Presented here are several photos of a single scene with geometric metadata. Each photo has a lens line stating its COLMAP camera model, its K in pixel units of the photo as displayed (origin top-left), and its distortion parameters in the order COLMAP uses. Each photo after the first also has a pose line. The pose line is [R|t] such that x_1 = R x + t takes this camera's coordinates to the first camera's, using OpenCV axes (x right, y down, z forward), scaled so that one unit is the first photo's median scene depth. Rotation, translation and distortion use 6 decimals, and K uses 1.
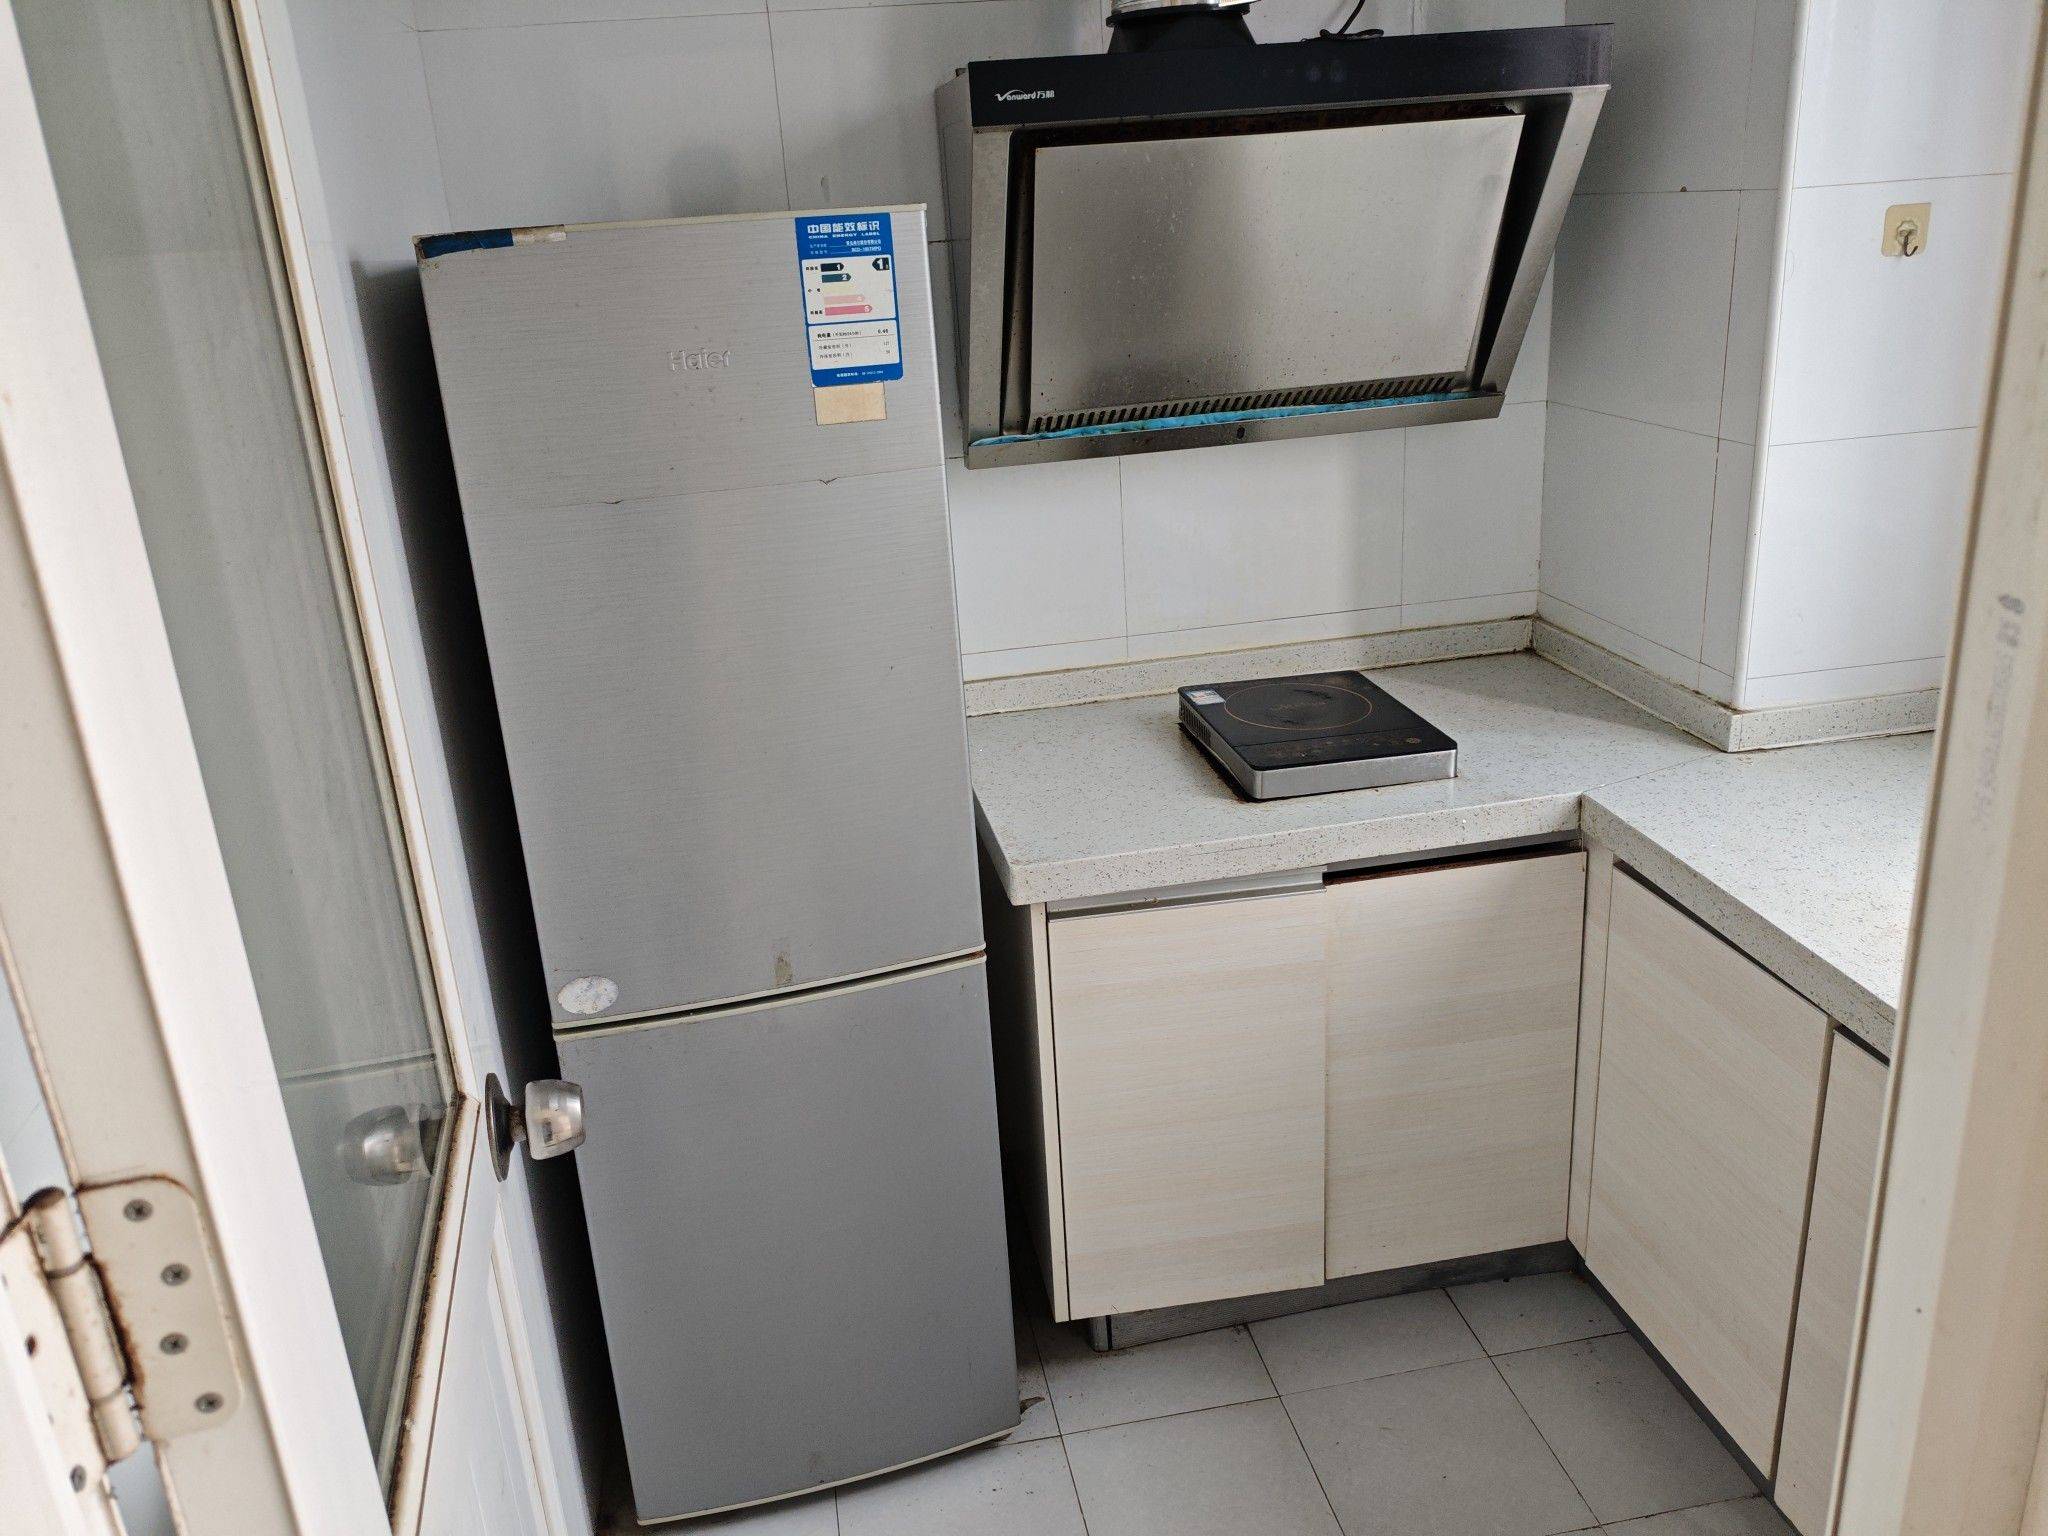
lens RADIAL K [[1578.9, 0, 1024.0], [0, 1578.9, 768.0], [0, 0, 1]] dist [-0.035351, 0.003614]
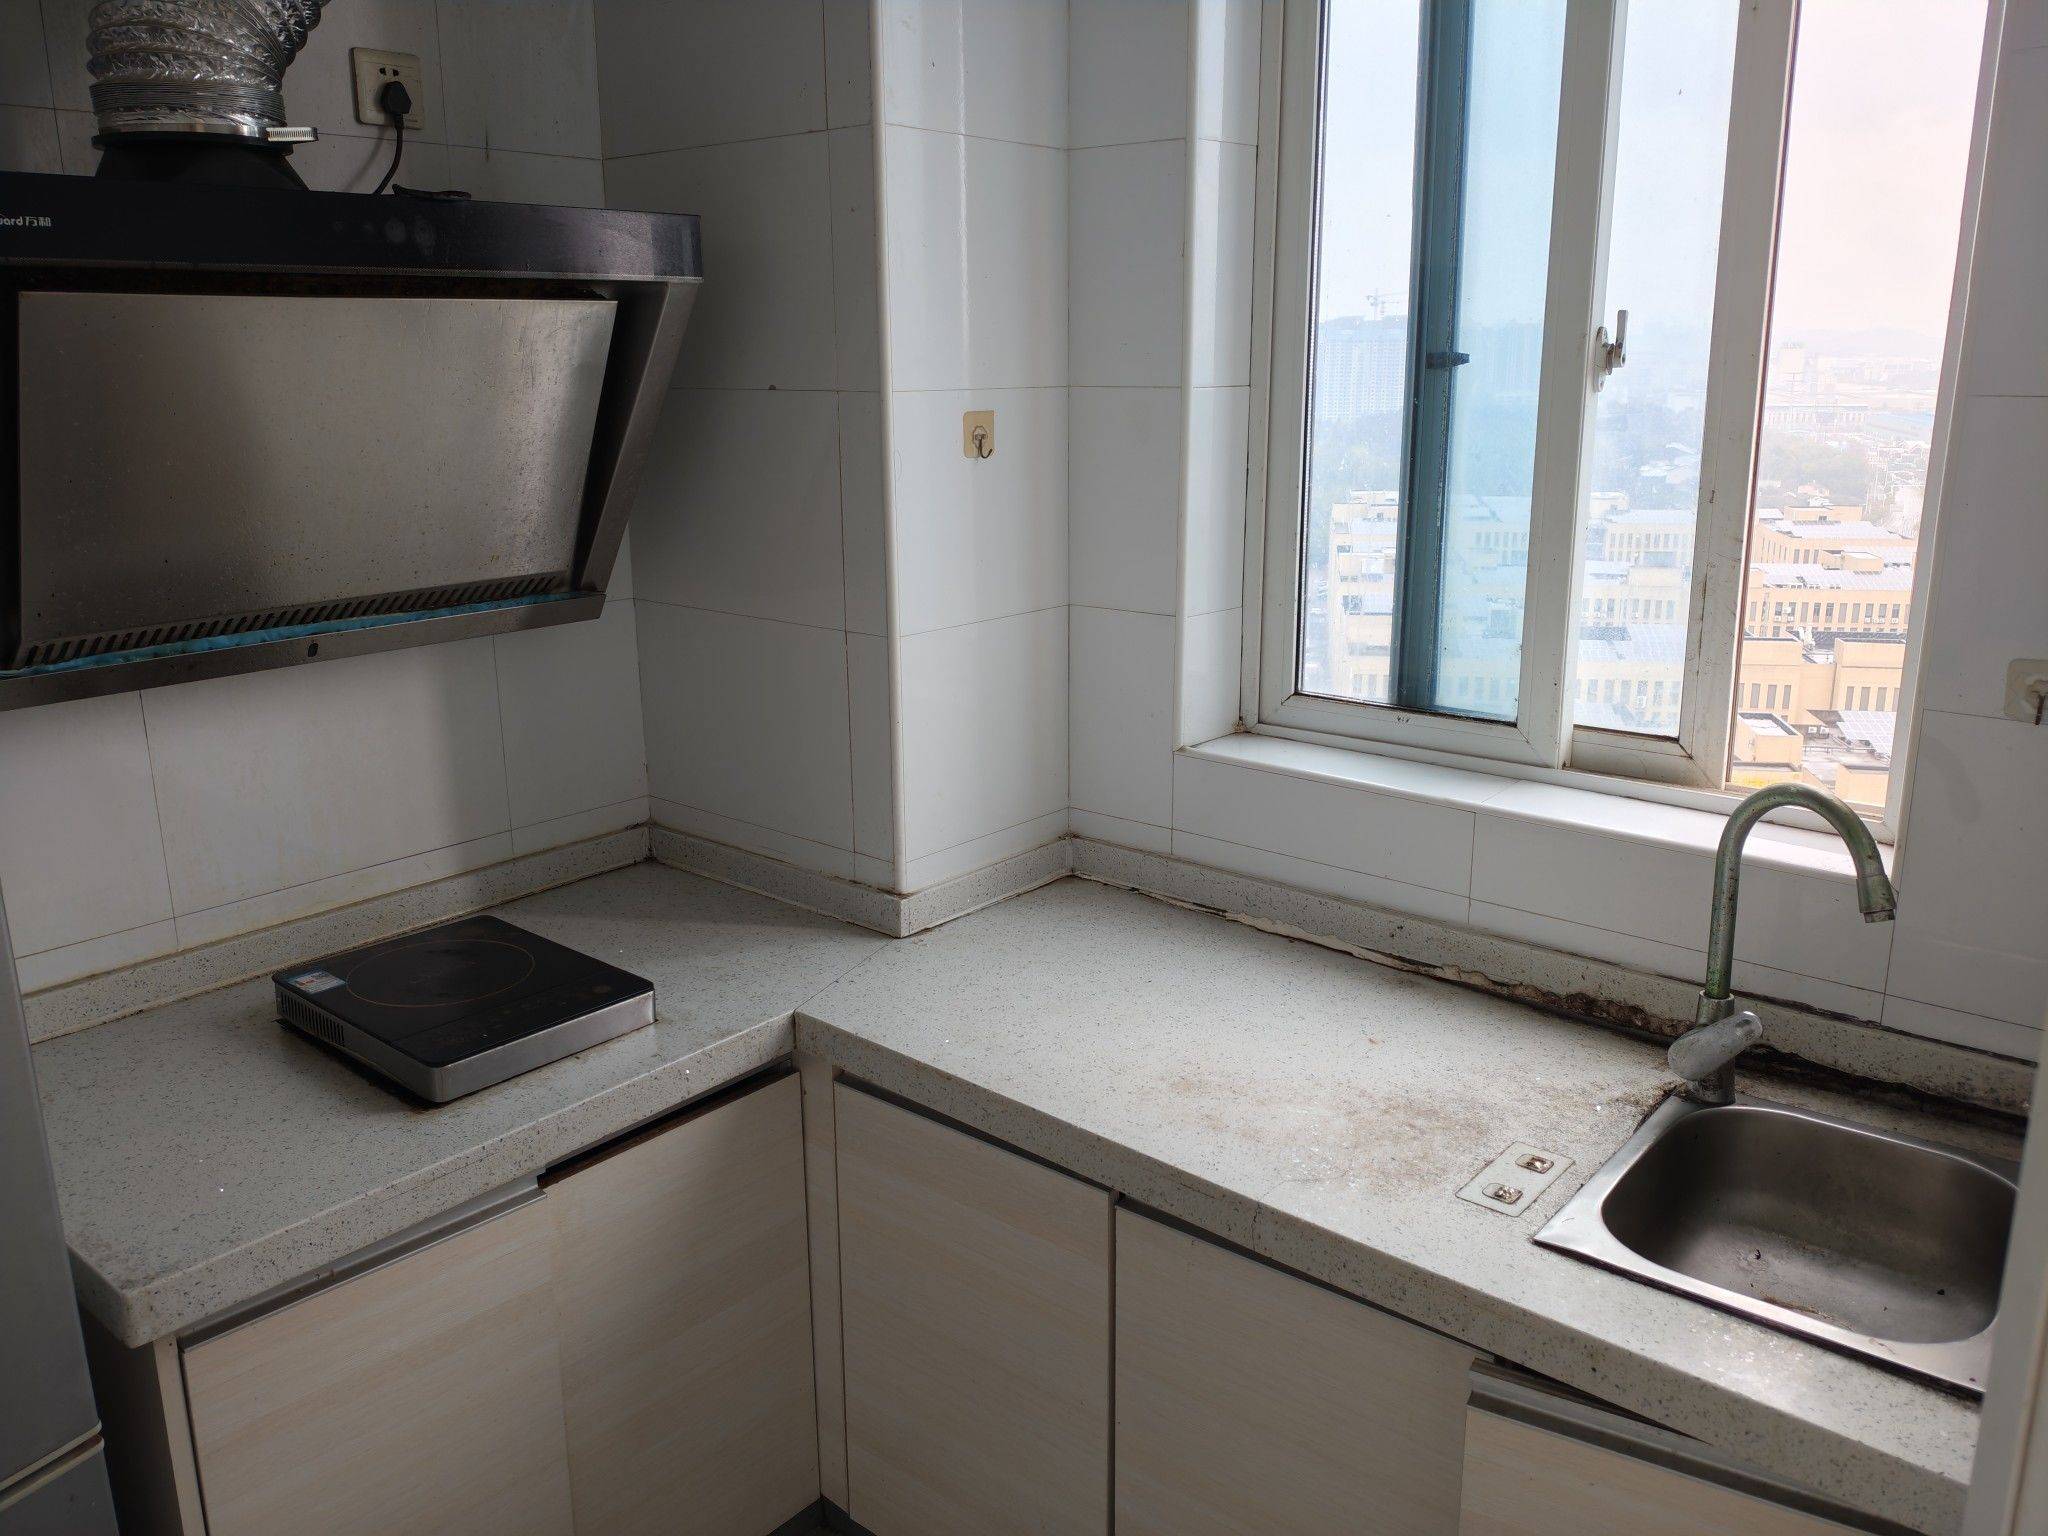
lens RADIAL K [[1518.5, 0, 1027.0], [0, 1518.5, 727.6], [0, 0, 1]] dist [0.027462, -0.055715]
pose [[0.761808, -0.084914, 0.642213, -0.094516], [0.171654, 0.982395, -0.073727, -0.053490], [-0.624646, 0.166404, 0.762972, 0.179663]]
